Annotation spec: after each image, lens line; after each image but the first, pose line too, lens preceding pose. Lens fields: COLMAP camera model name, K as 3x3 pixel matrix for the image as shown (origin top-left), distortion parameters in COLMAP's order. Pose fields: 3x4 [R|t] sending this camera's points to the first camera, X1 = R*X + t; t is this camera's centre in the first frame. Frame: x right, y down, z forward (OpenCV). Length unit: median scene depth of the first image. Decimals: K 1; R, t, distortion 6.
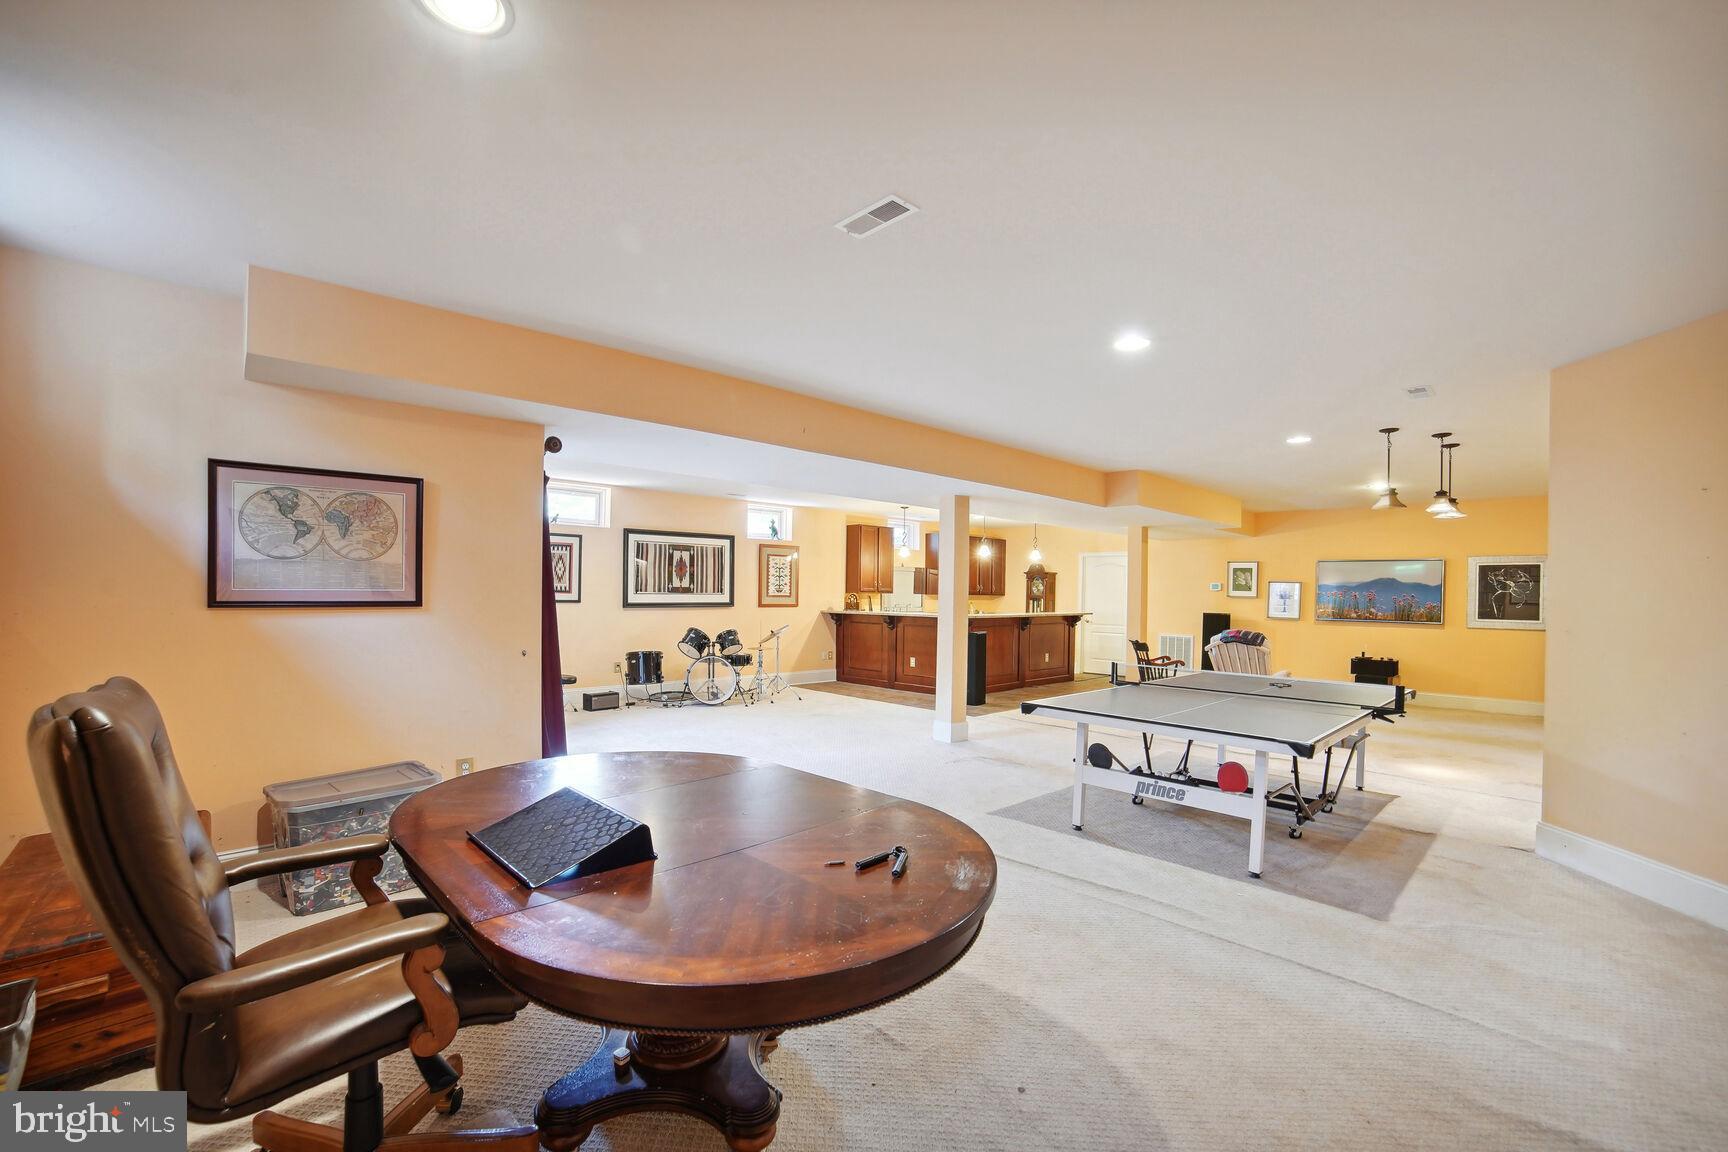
lens RADIAL K [[738.4, 0, 866.7], [0, 738.4, 593.0], [0, 0, 1]] dist [-0.000694, 0.000041]
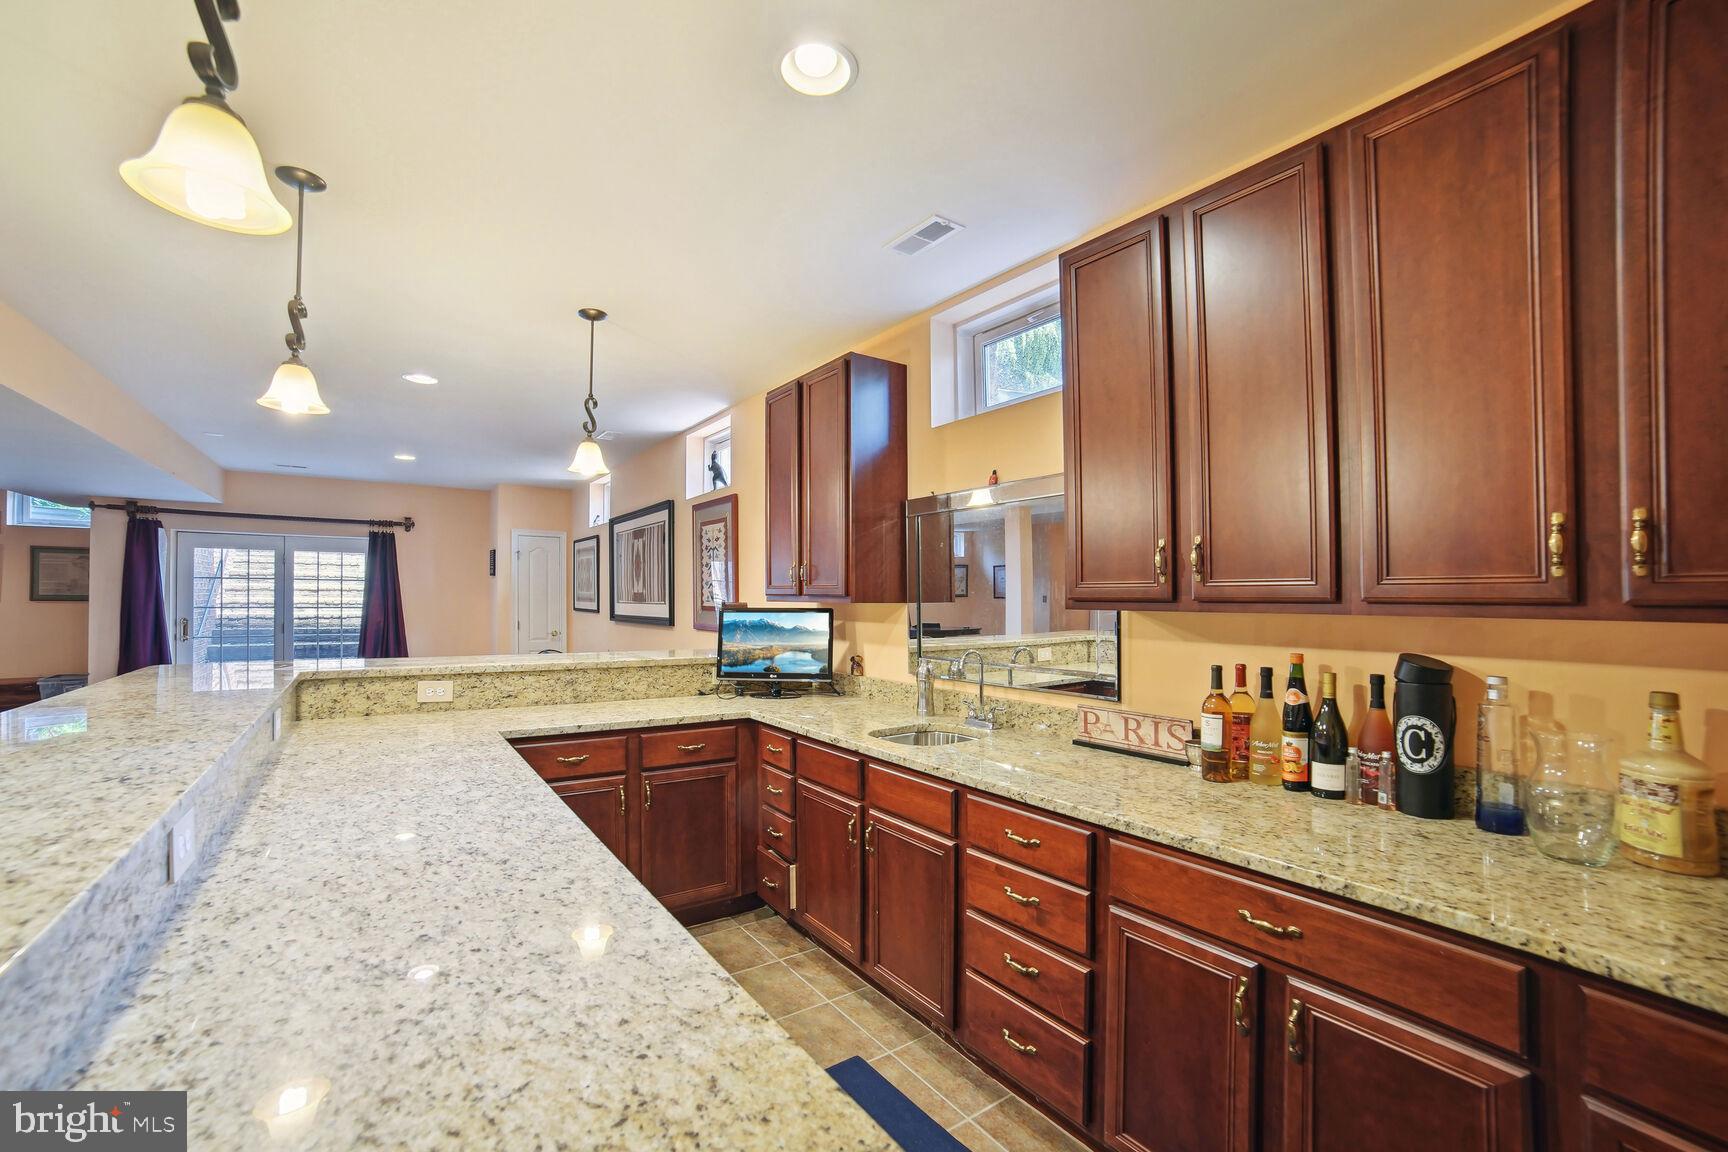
lens RADIAL K [[738.4, 0, 866.7], [0, 738.4, 593.0], [0, 0, 1]] dist [-0.000694, 0.000041]
pose [[-0.144697, -0.023047, -0.989208, 0.374860], [-0.000666, 0.999731, -0.023195, 0.006561], [0.989476, -0.002698, -0.144673, 1.300622]]
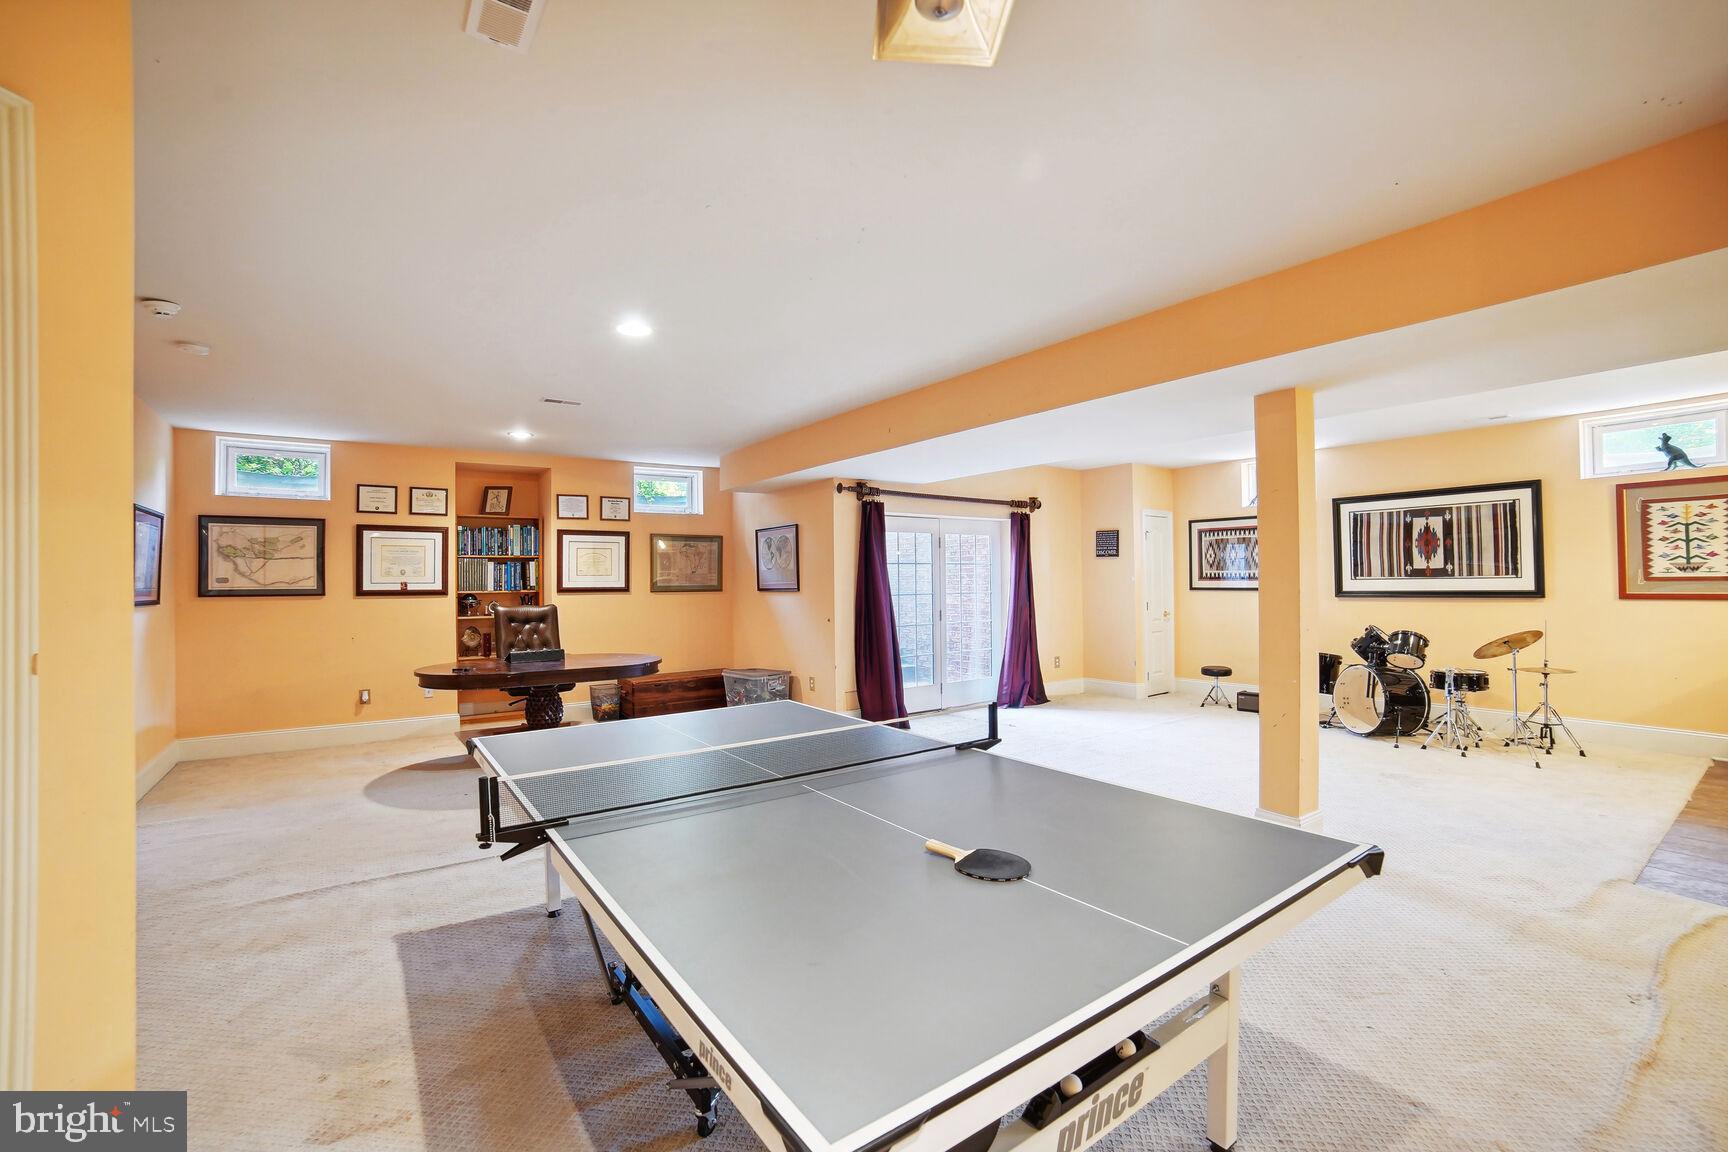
lens RADIAL K [[738.4, 0, 866.7], [0, 738.4, 593.0], [0, 0, 1]] dist [-0.000694, 0.000041]
pose [[-0.099867, 0.004047, -0.994993, 0.500797], [0.010615, 0.999939, 0.003002, 0.007486], [0.994944, -0.010262, -0.099904, 0.541669]]
